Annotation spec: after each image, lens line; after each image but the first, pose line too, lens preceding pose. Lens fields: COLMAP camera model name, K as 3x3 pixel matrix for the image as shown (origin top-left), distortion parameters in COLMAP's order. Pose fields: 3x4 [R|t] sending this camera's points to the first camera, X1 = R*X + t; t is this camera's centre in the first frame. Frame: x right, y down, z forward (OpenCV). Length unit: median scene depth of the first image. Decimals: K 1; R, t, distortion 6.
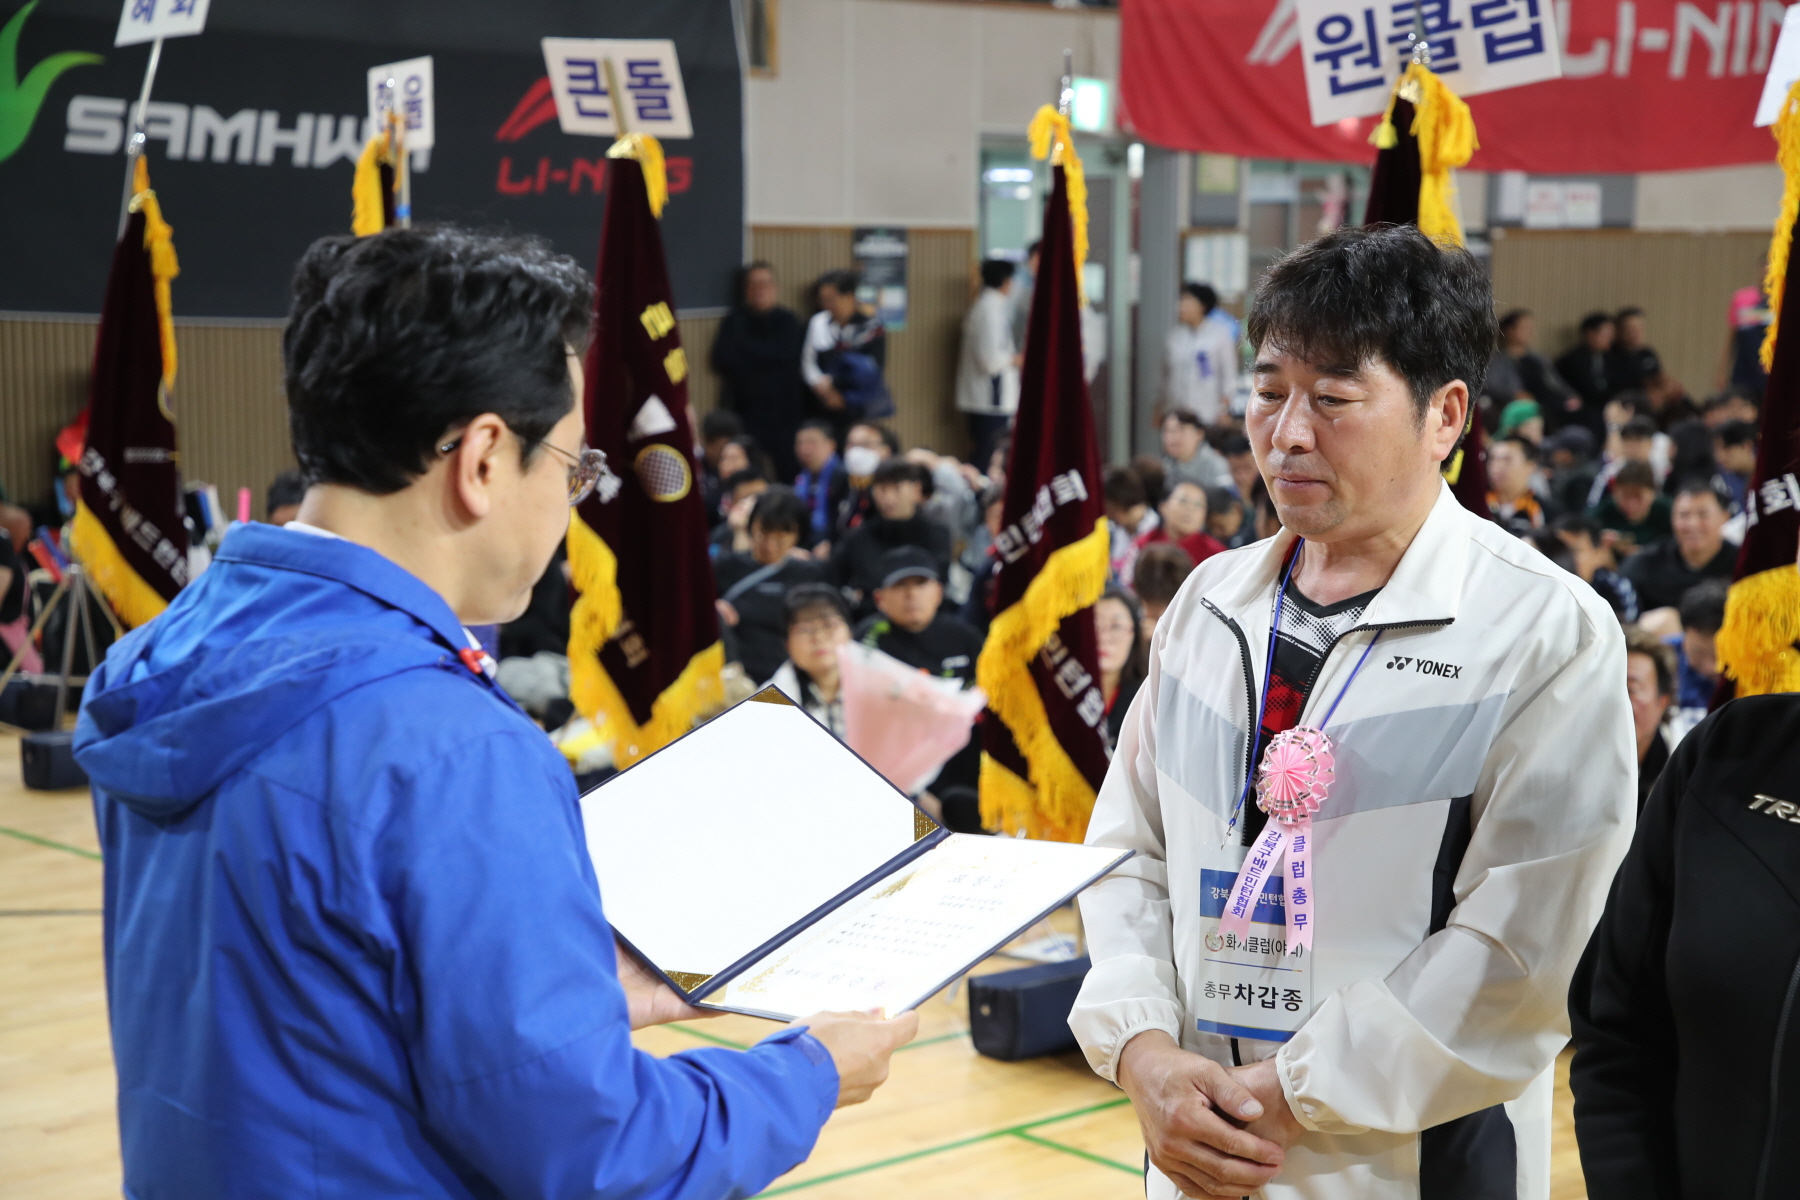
lens RADIAL K [[3130.3, 0, 871.8], [0, 3130.3, 591.9], [0, 0, 1]] dist [0.350450, 0.000000]
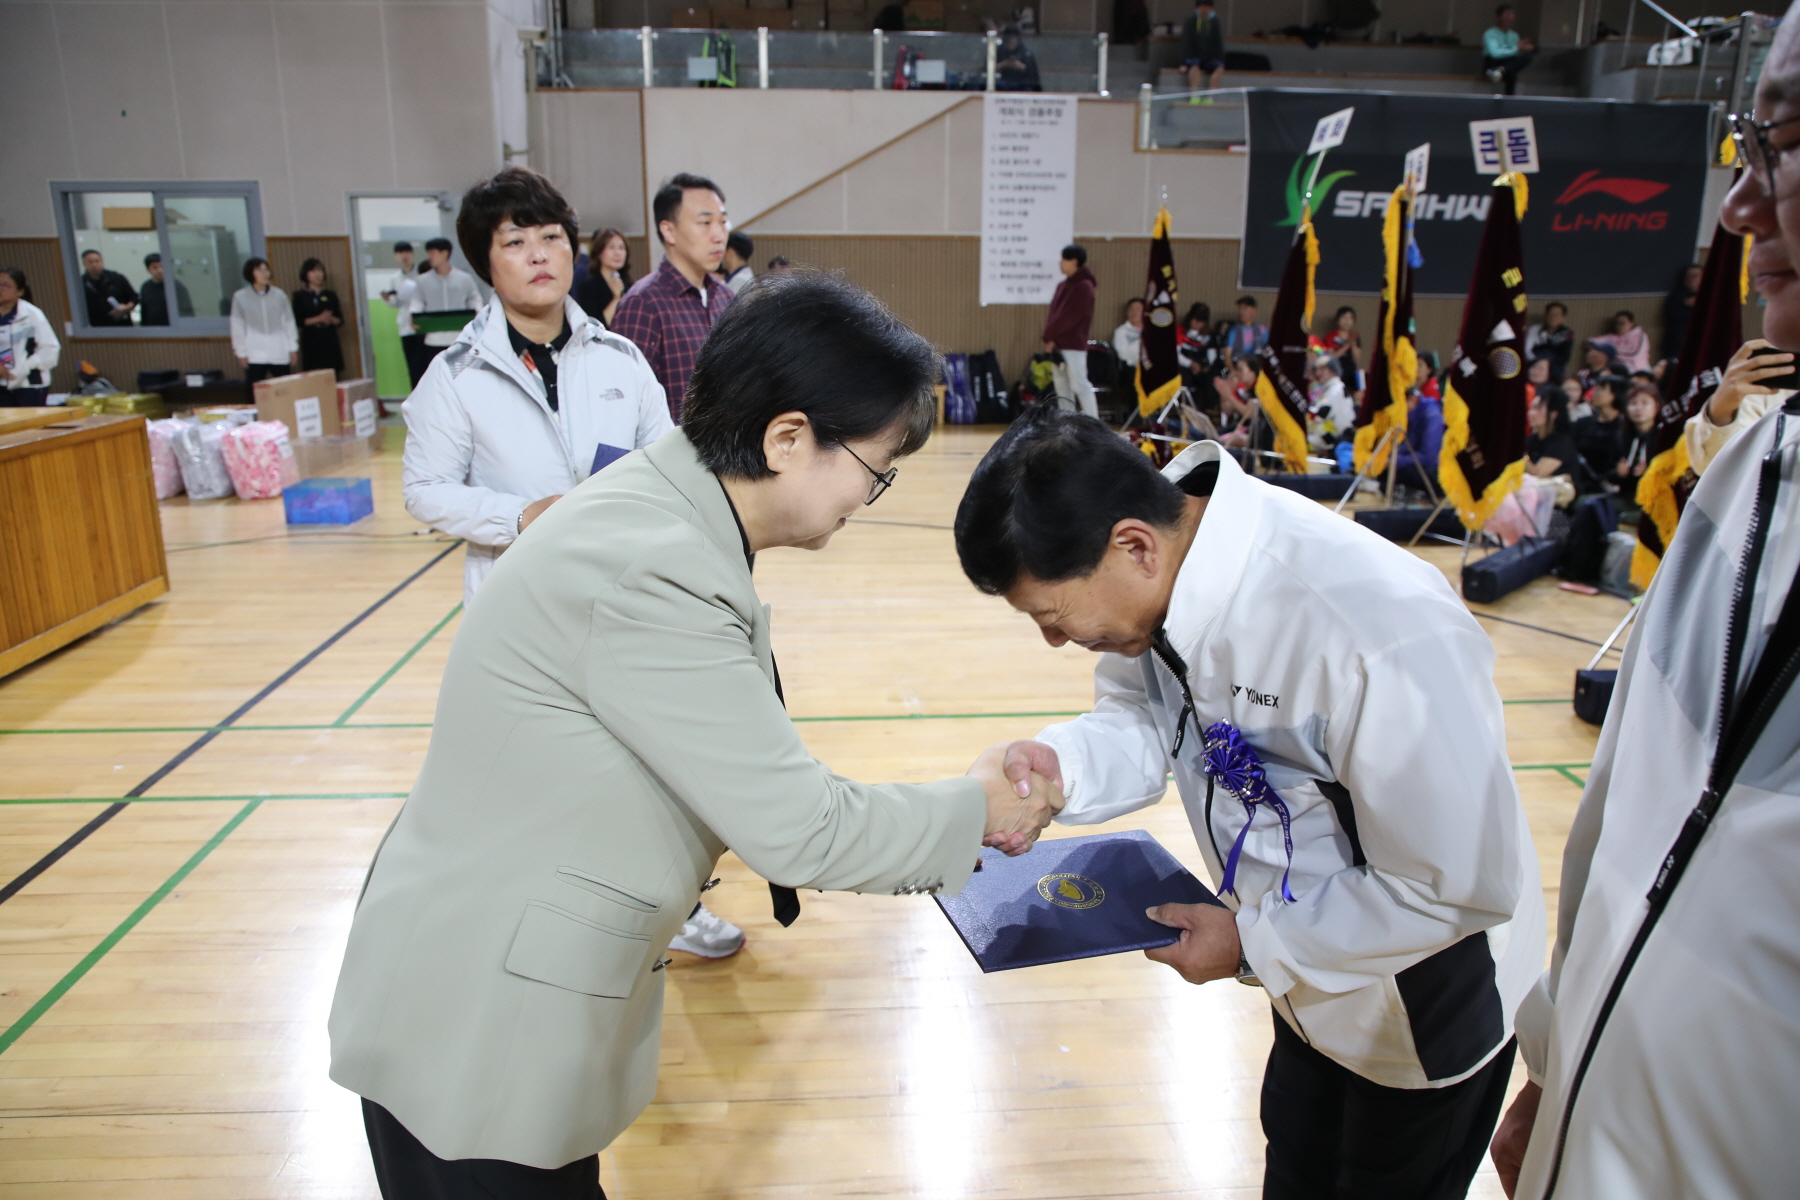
lens RADIAL K [[1239.8, 0, 902.8], [0, 1239.8, 607.8], [0, 0, 1]] dist [-0.065584, 0.038156]
pose [[0.791891, 0.153972, -0.590933, 0.097740], [-0.060240, 0.982668, 0.175316, -0.001551], [0.607684, -0.103233, 0.787441, 0.216476]]
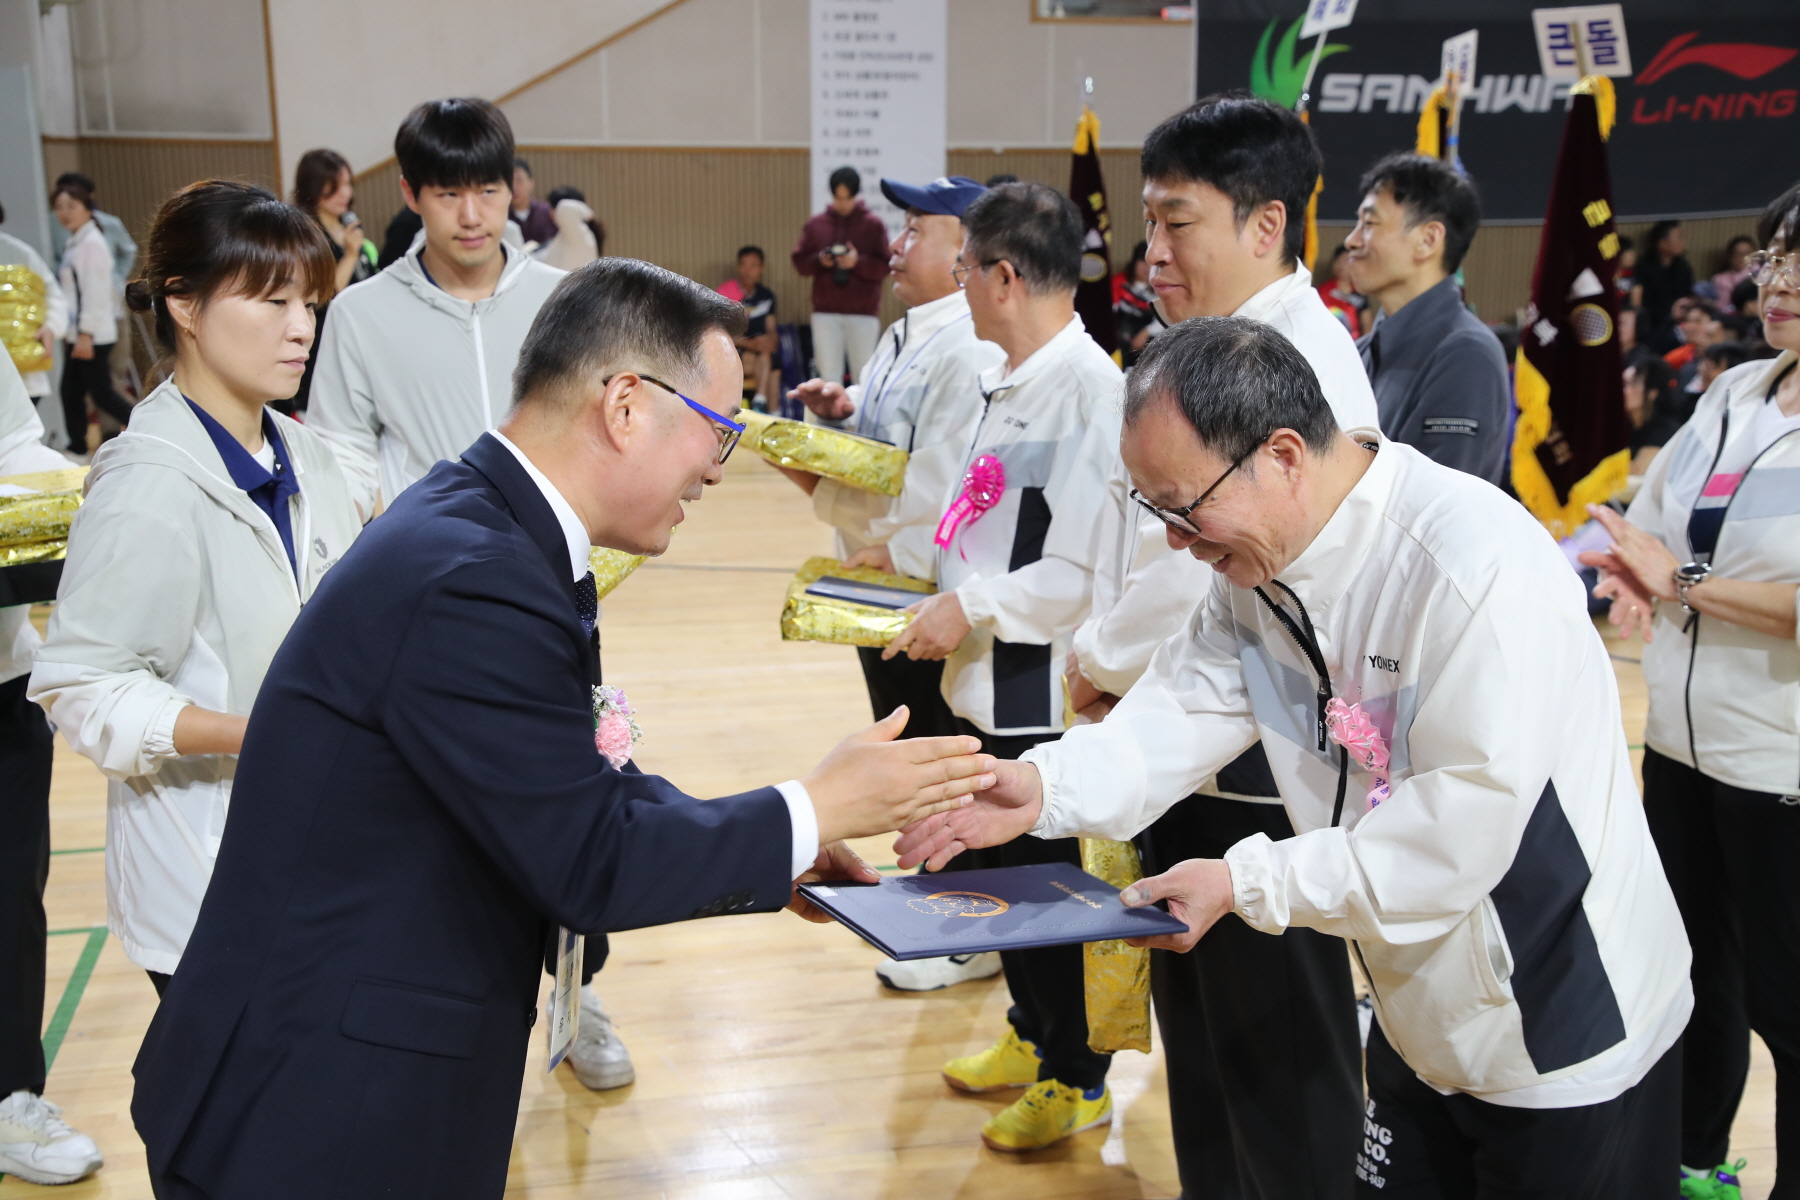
lens RADIAL K [[2067.7, 0, 901.9], [0, 2067.7, 599.3], [0, 0, 1]] dist [0.146731, 0.000000]
pose [[0.876443, 0.085957, -0.473772, 0.117854], [-0.042374, 0.993888, 0.101933, 0.000606], [0.479638, -0.069263, 0.874728, 0.031436]]
